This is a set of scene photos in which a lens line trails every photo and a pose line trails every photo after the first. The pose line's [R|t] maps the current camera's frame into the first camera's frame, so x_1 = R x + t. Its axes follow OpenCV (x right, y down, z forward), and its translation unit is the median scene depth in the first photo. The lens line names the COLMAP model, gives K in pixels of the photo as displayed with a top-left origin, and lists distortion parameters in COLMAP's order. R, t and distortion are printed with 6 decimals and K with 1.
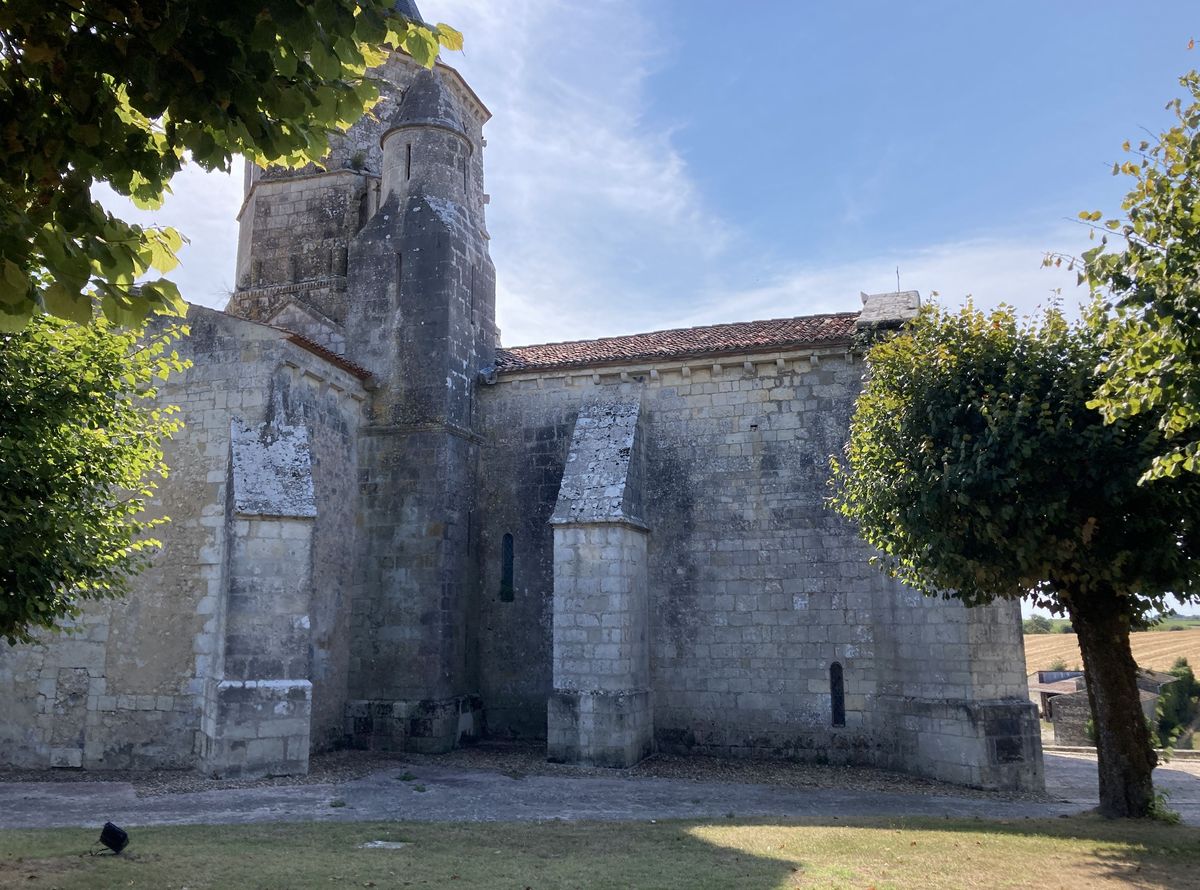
lens RADIAL K [[1087.6, 0, 602.4], [0, 1087.6, 408.4], [0, 0, 1]] dist [0.115618, -0.279681]
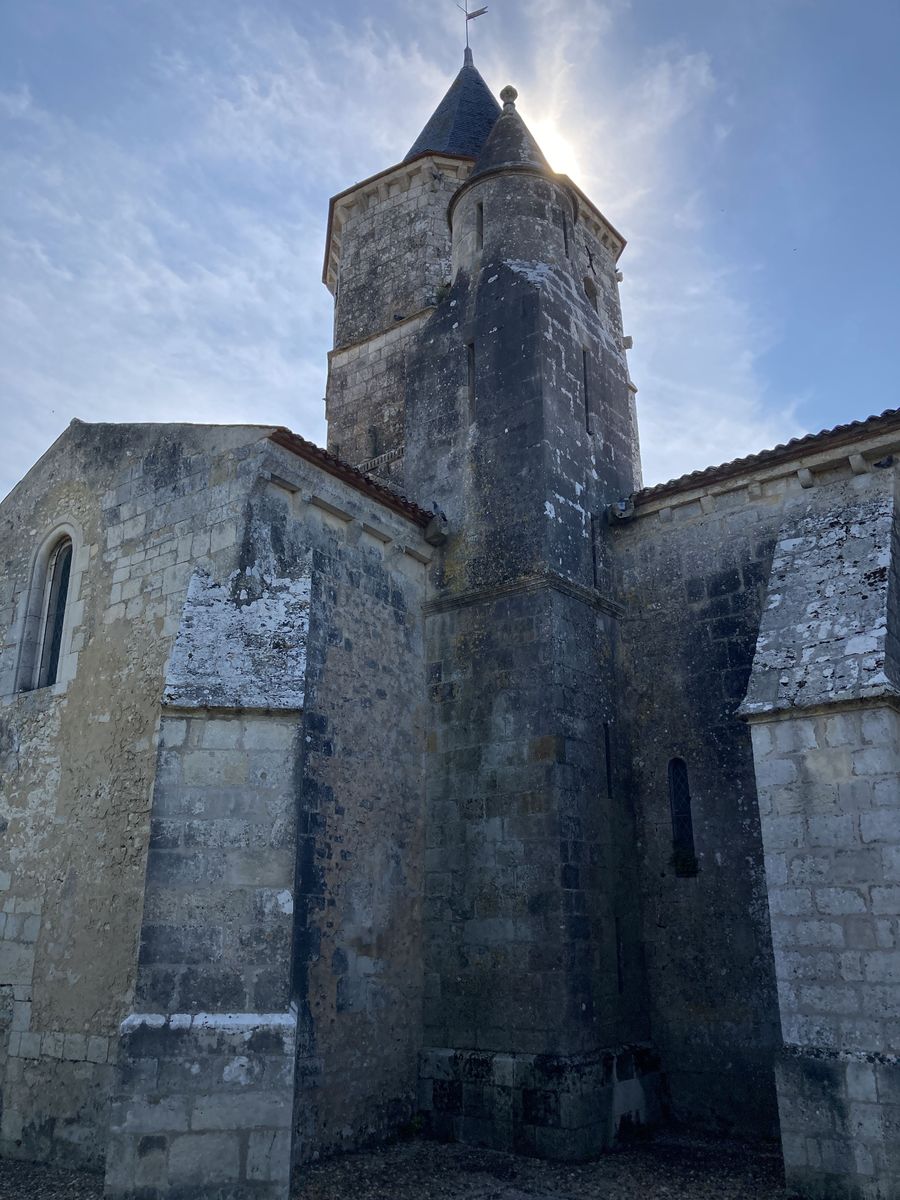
lens RADIAL K [[1011.3, 0, 450.0], [0, 1011.3, 600.0], [0, 0, 1]] dist [0.062502, -0.098683]
pose [[0.935438, -0.112823, -0.335004, -0.008613], [0.068279, 0.987520, -0.141922, 0.108925], [0.346835, 0.109886, 0.931467, 0.477131]]
